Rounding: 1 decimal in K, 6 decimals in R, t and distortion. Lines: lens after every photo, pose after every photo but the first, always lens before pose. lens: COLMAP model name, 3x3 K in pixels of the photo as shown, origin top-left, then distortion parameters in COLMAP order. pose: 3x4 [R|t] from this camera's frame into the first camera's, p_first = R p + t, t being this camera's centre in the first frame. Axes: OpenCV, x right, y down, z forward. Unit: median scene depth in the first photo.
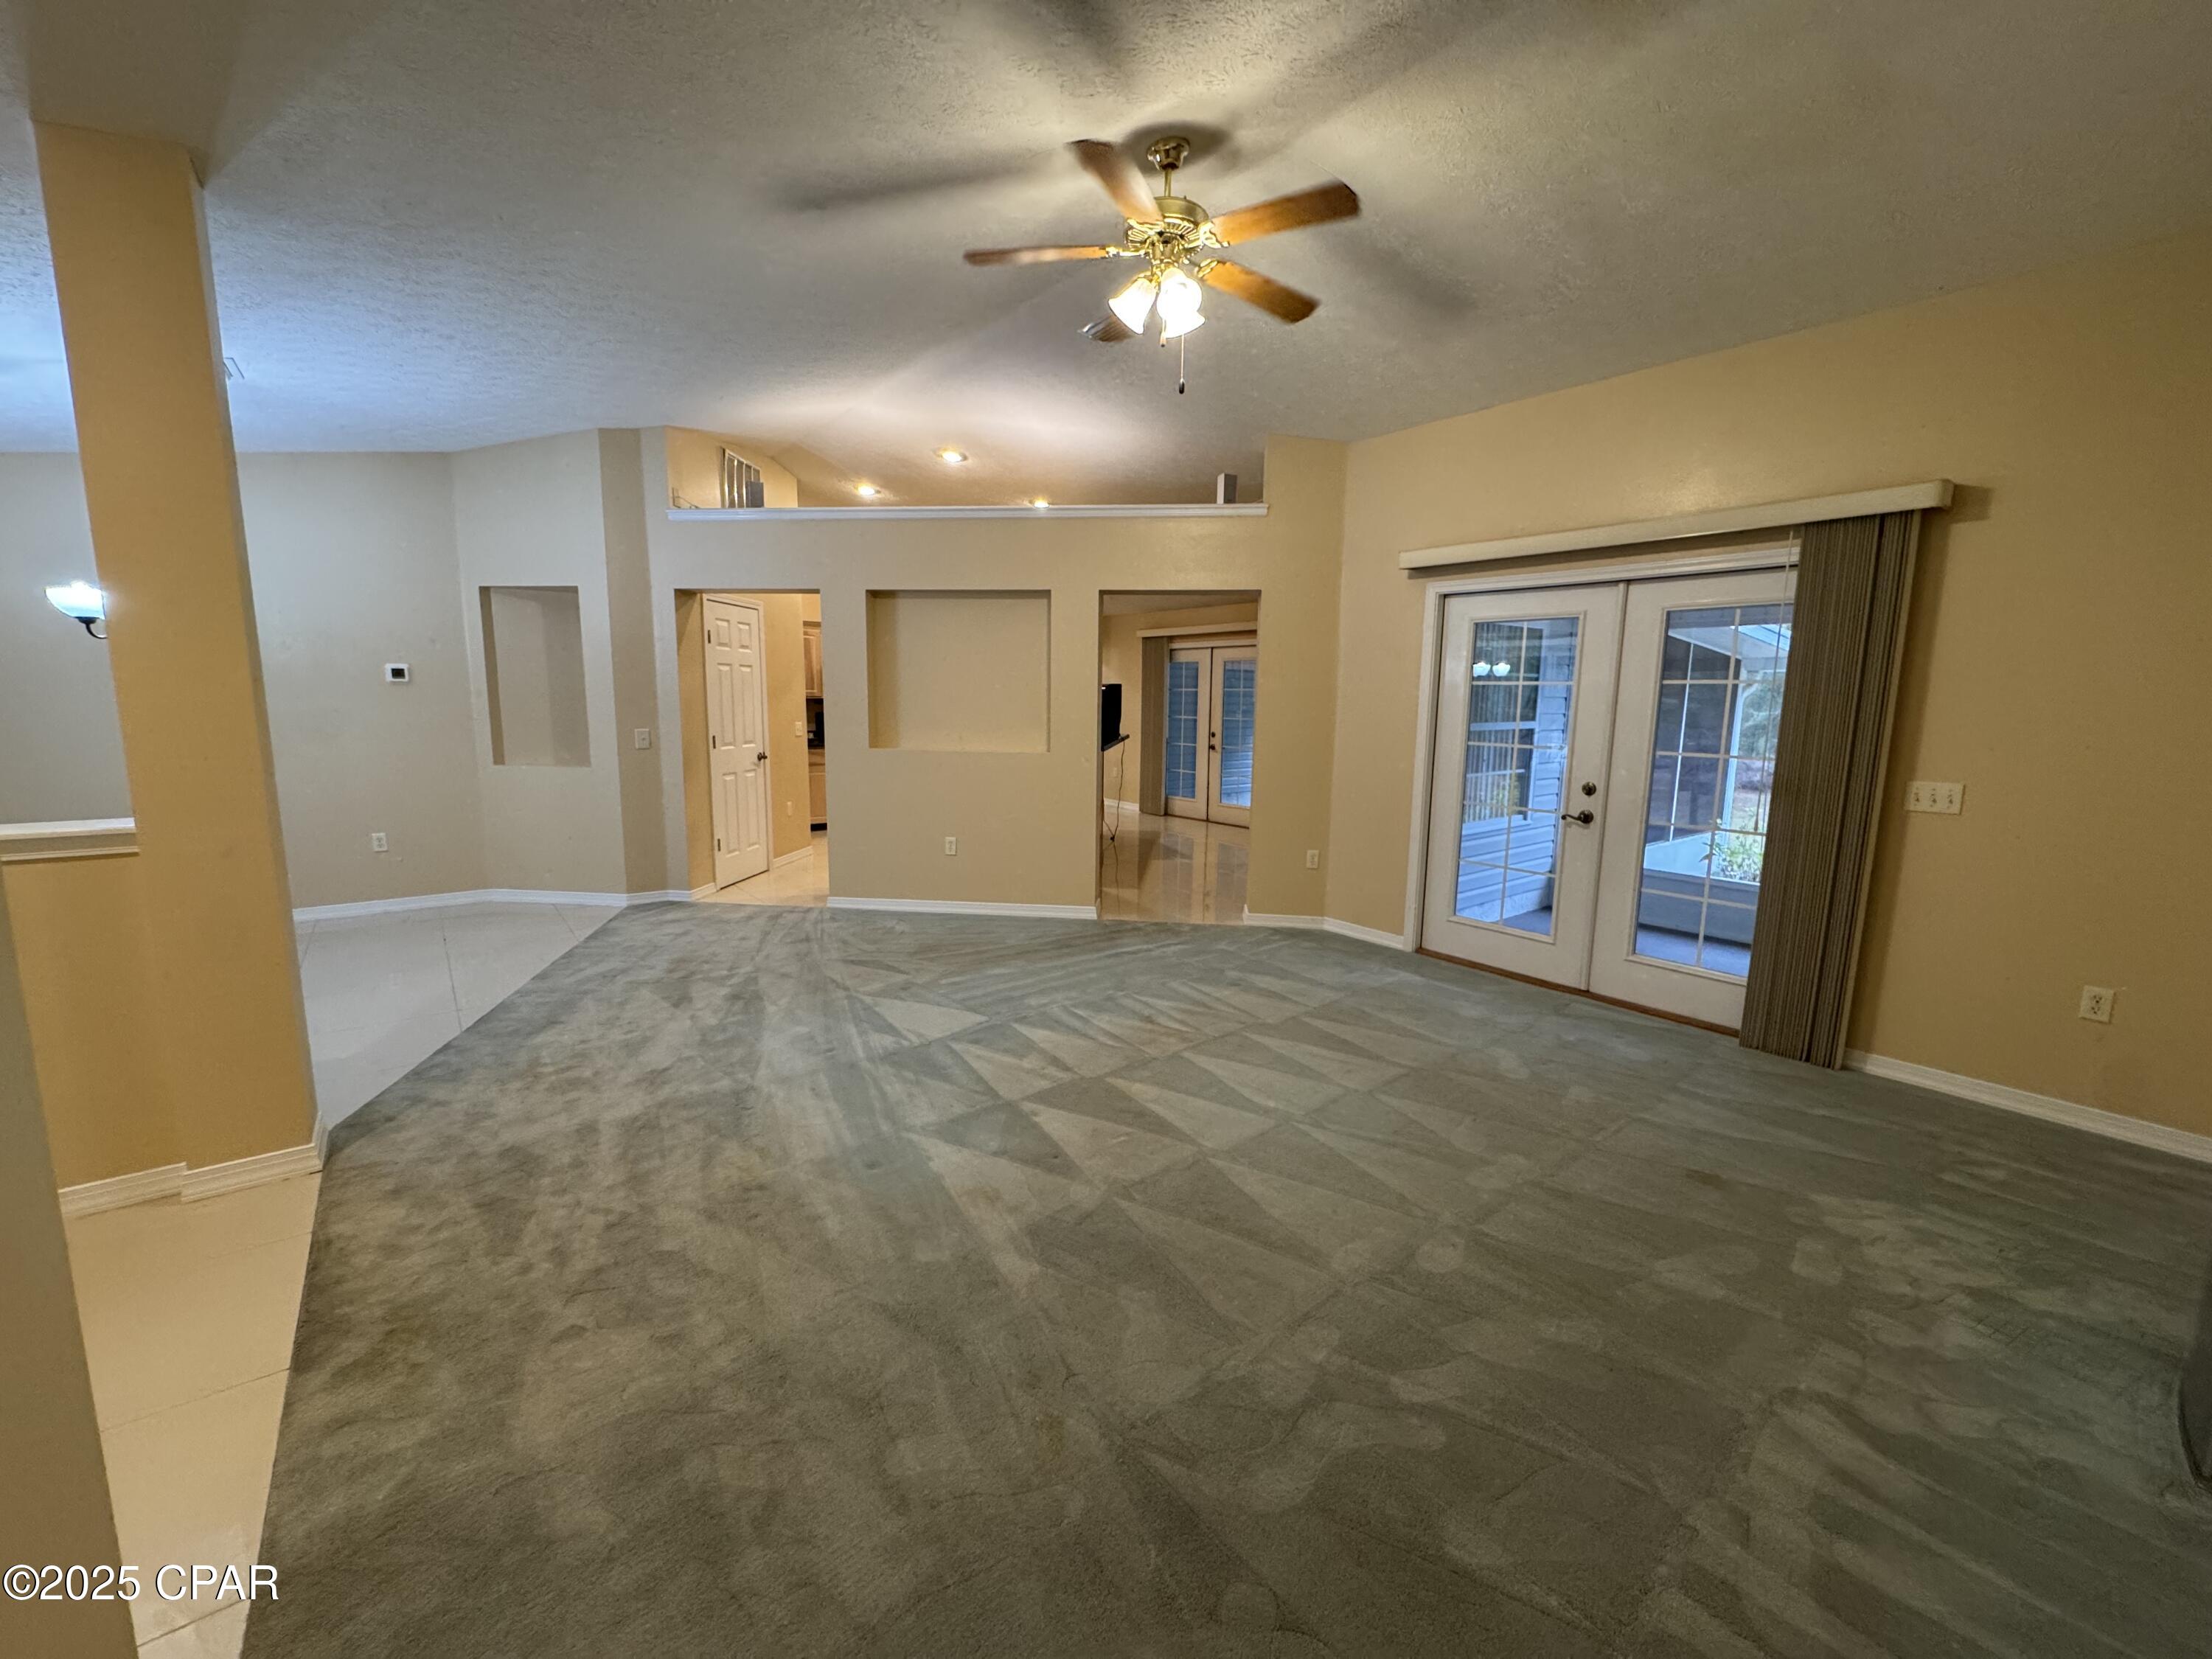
lens RADIAL K [[885.0, 0, 1106.3], [0, 885.0, 821.5], [0, 0, 1]] dist [-0.001938, -0.000744]
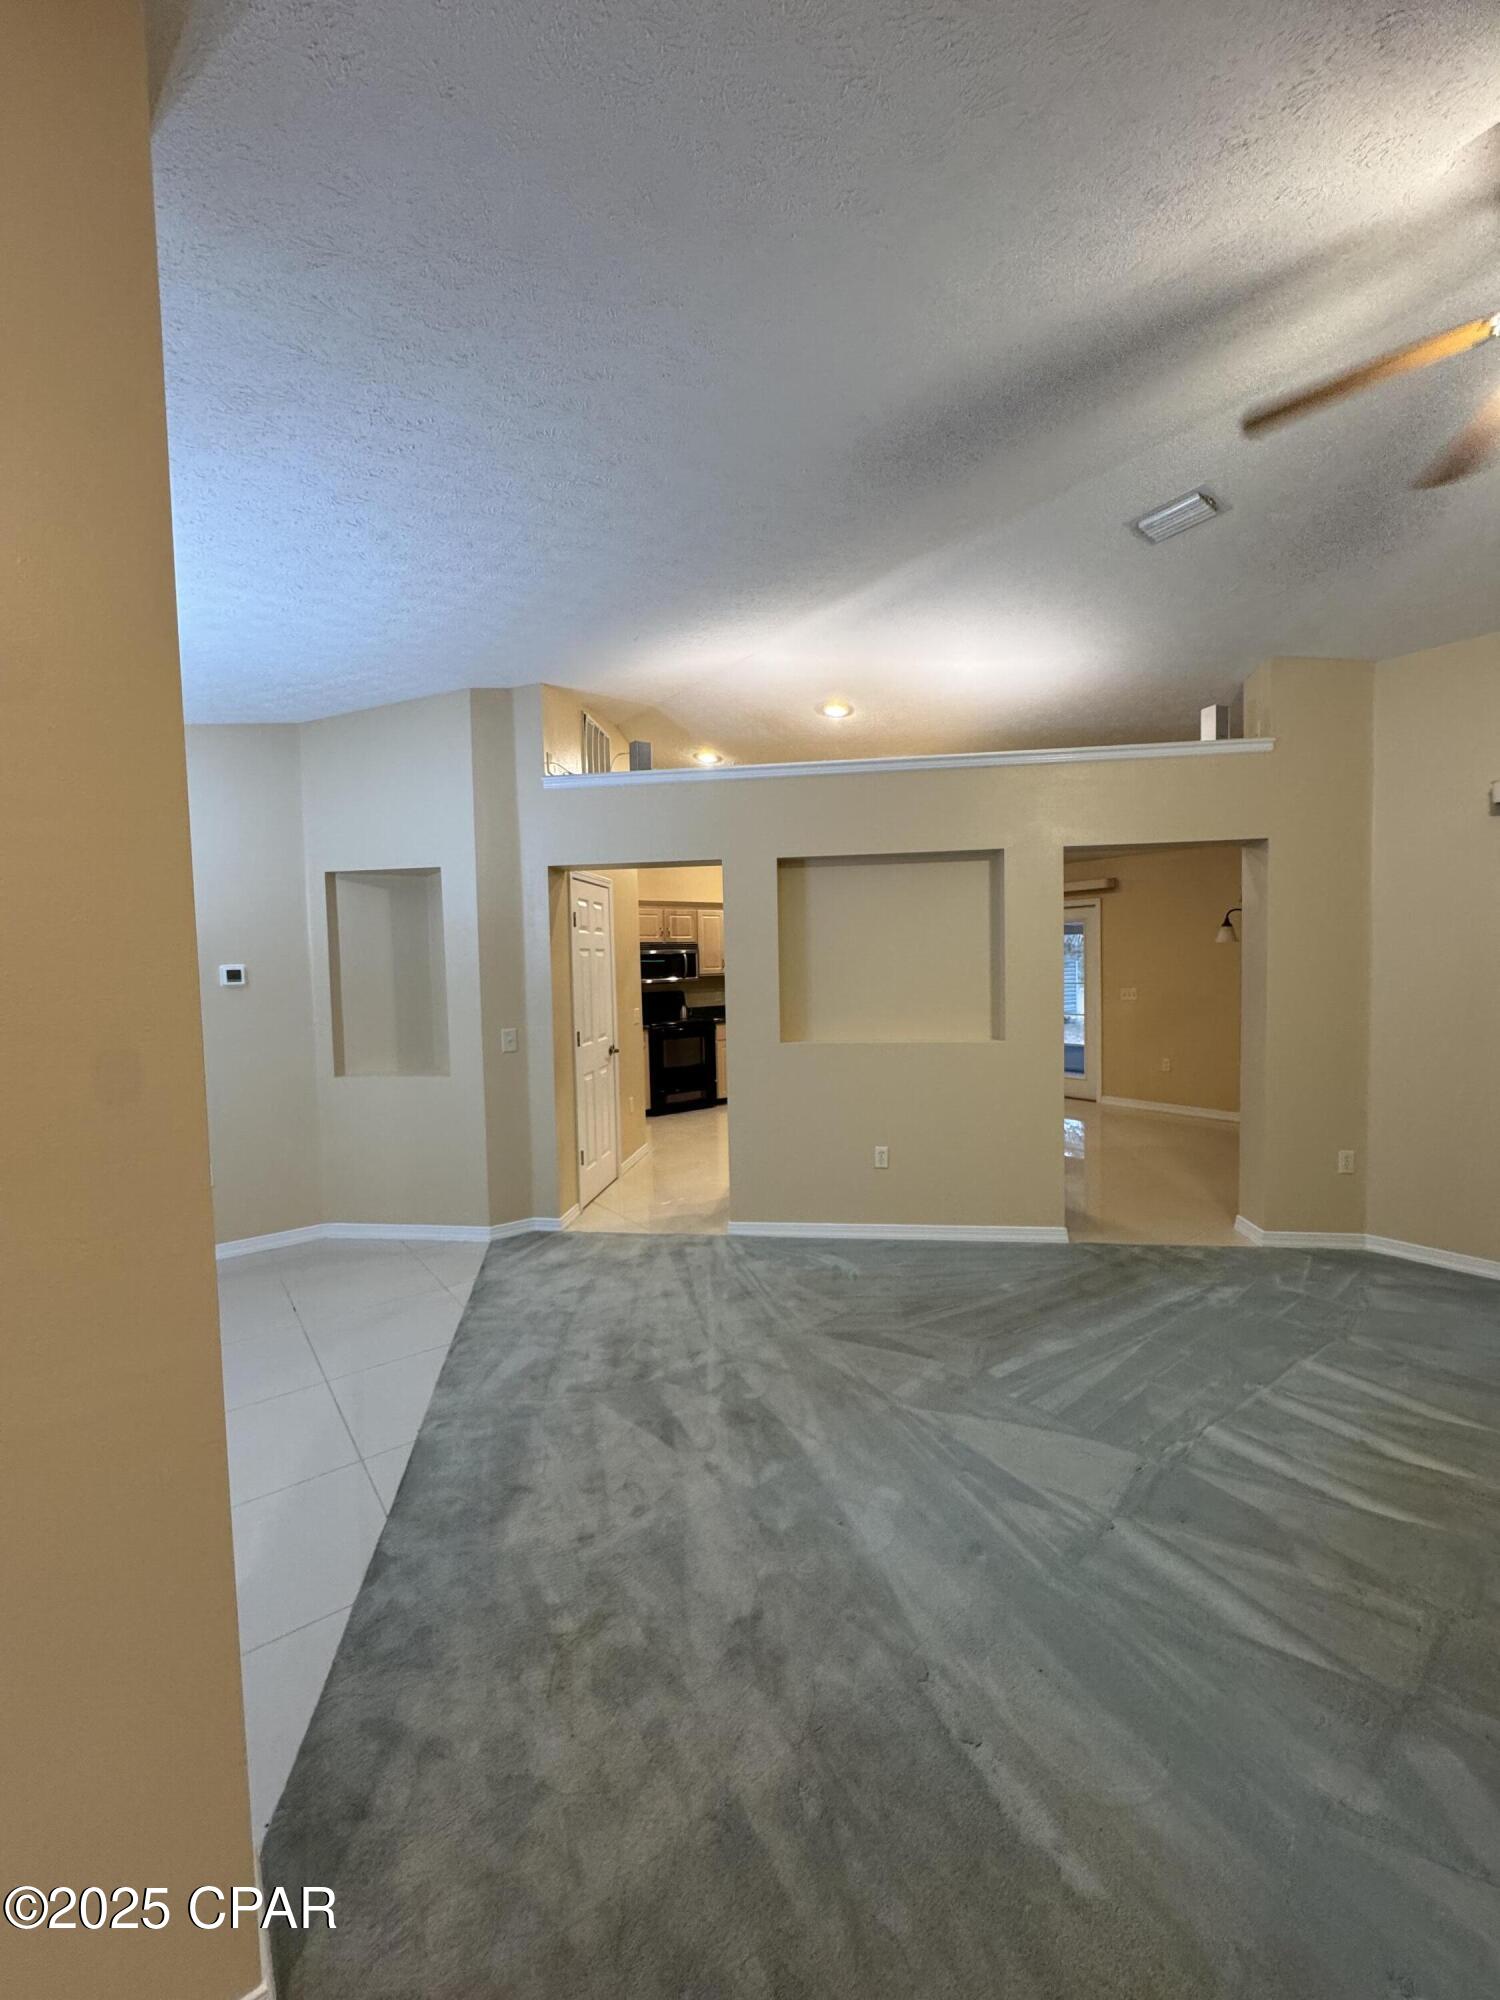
lens RADIAL K [[800.2, 0, 756.2], [0, 800.2, 996.1], [0, 0, 1]] dist [-0.001938, -0.000744]
pose [[0.999179, -0.036343, -0.017882, -0.320980], [0.034497, 0.994930, -0.094465, -0.064957], [0.021224, 0.093771, 0.995368, 0.277620]]
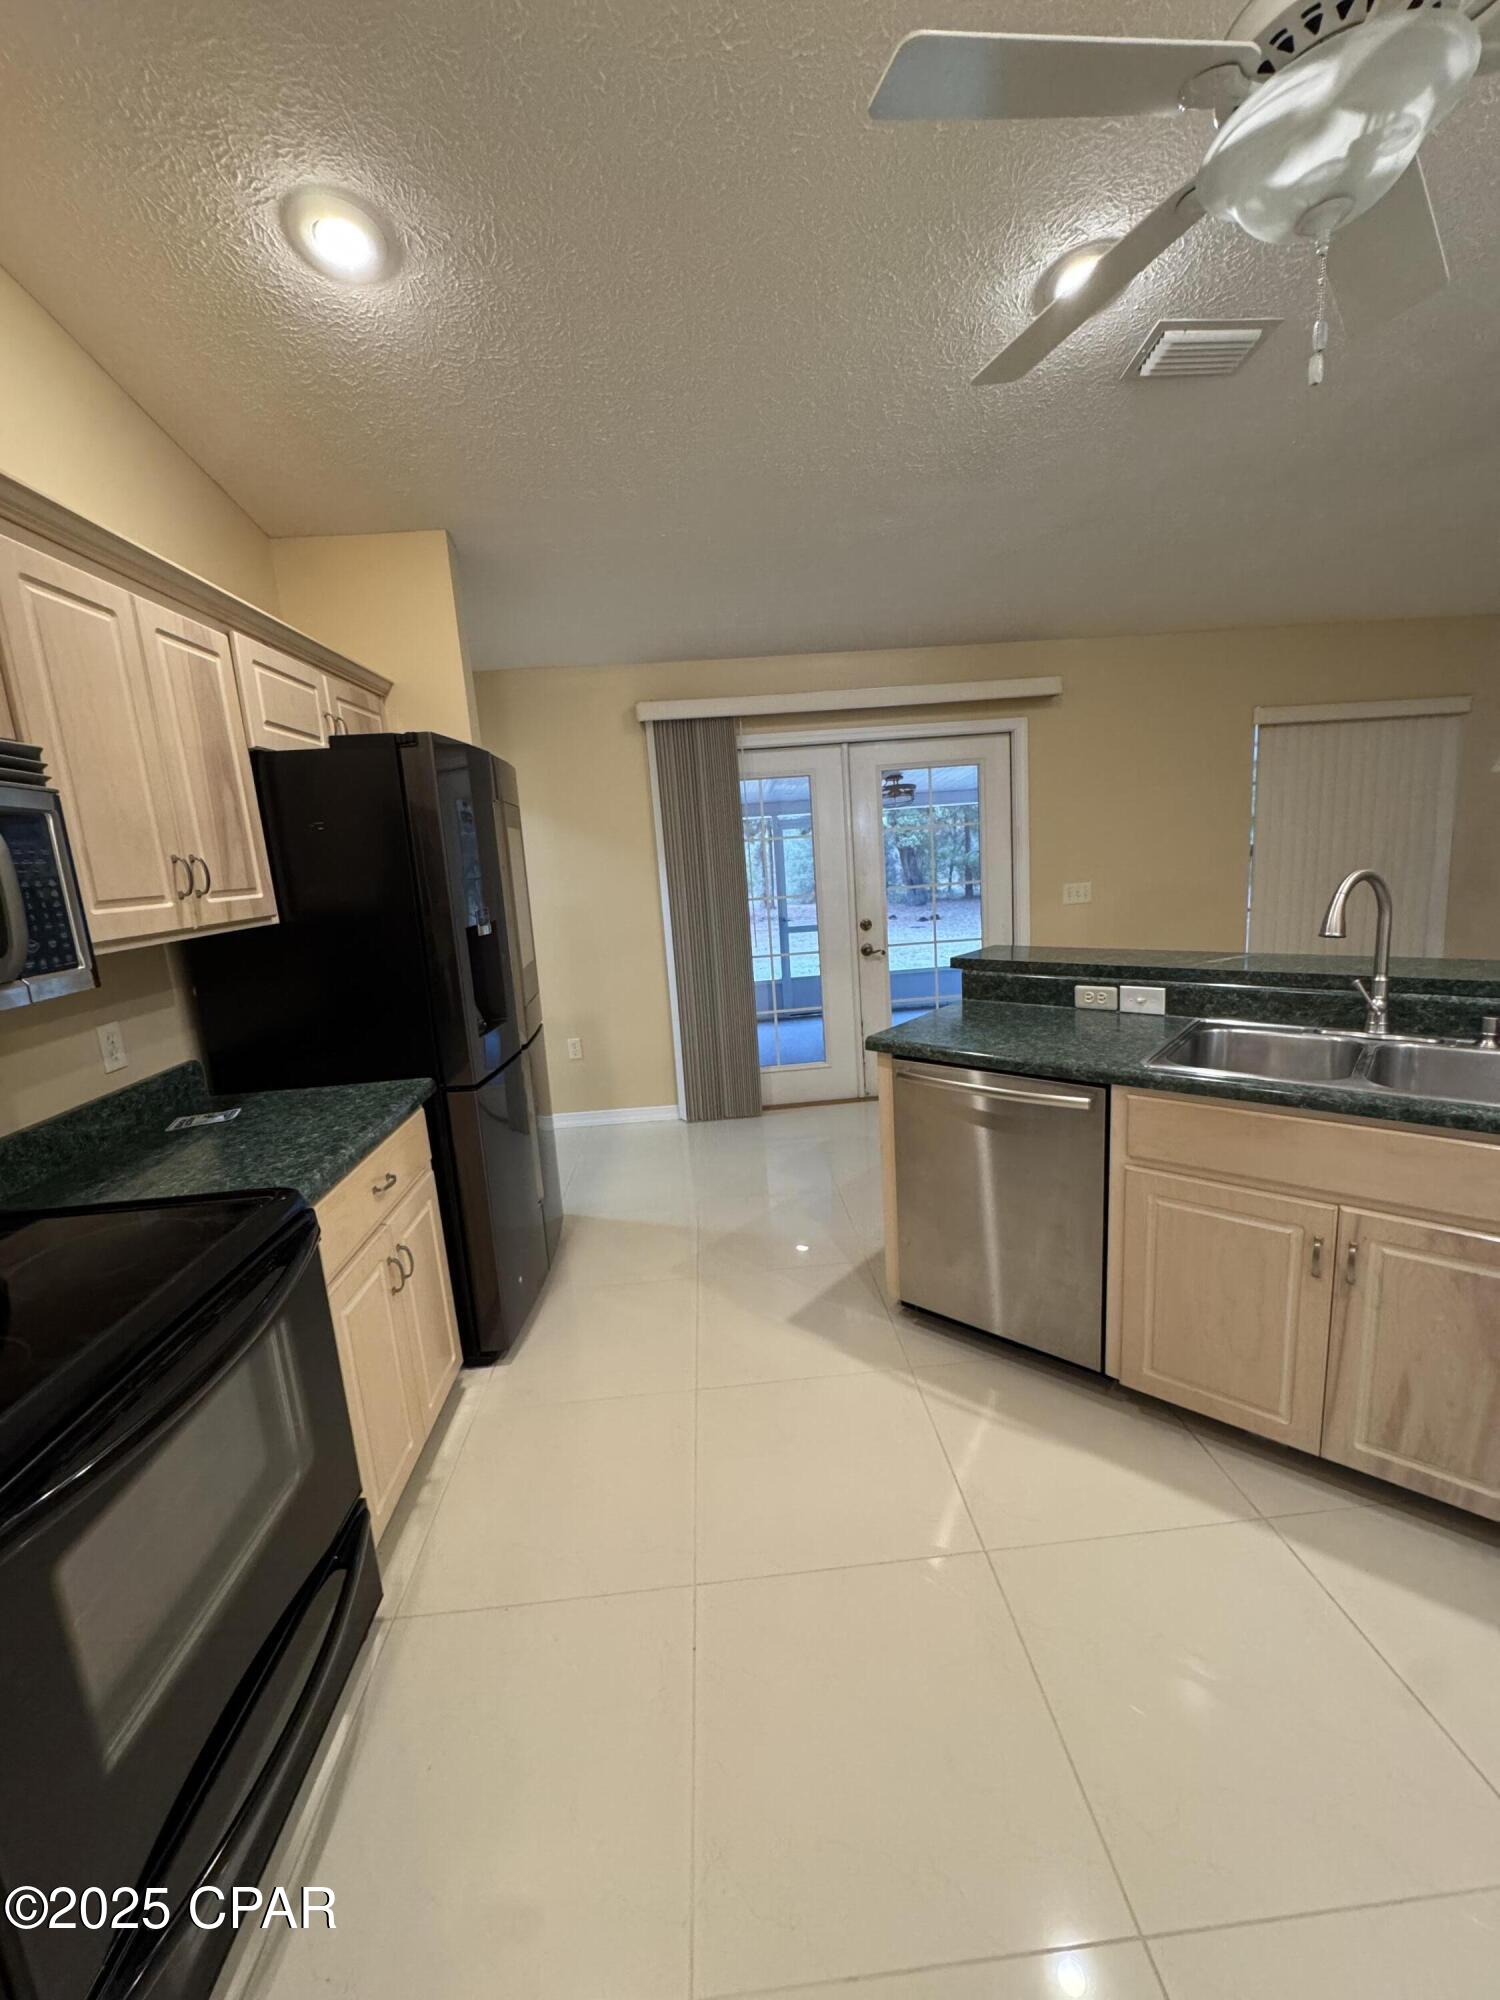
lens RADIAL K [[800.2, 0, 754.6], [0, 800.2, 998.6], [0, 0, 1]] dist [-0.001938, -0.000744]
pose [[0.569410, -0.204456, 0.796223, -0.565941], [0.190791, 0.974998, 0.113920, -0.248443], [-0.799607, 0.087046, 0.594182, 1.629901]]
